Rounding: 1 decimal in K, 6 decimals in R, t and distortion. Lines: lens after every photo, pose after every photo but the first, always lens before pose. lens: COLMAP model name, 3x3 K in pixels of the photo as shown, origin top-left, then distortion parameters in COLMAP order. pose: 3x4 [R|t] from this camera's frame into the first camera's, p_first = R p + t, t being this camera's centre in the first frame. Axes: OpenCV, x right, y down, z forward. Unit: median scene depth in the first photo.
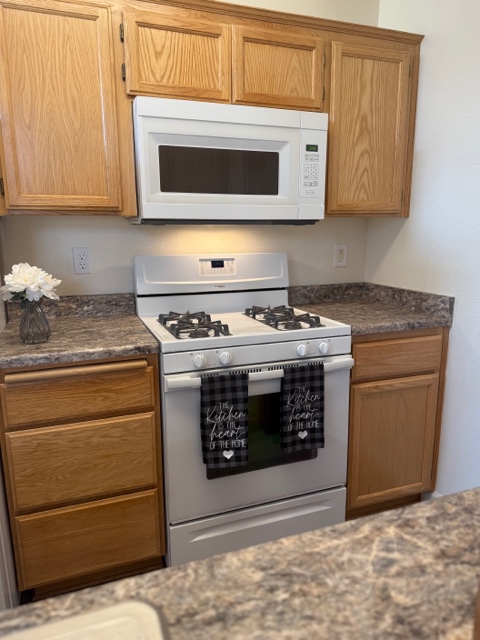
lens RADIAL K [[450.3, 0, 240.0], [0, 450.3, 320.0], [0, 0, 1]] dist [0.096922, -0.103919]
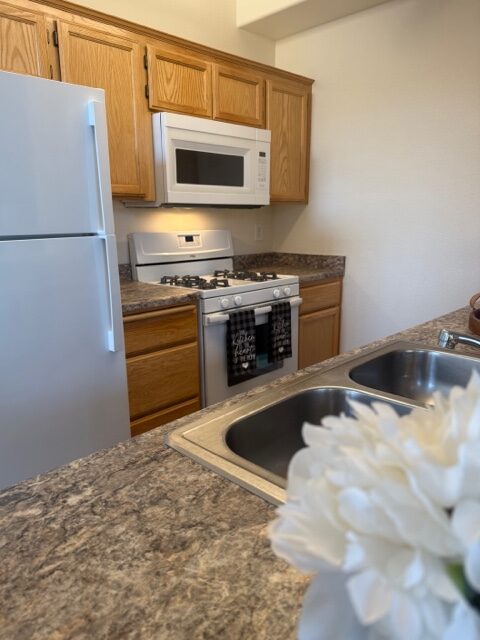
lens RADIAL K [[453.4, 0, 241.6], [0, 453.4, 325.4], [0, 0, 1]] dist [0.082456, -0.114918]
pose [[0.908932, -0.100318, 0.404697, -0.572646], [0.085144, 0.994829, 0.055372, 0.077138], [-0.408159, -0.015872, 0.912773, -0.314030]]
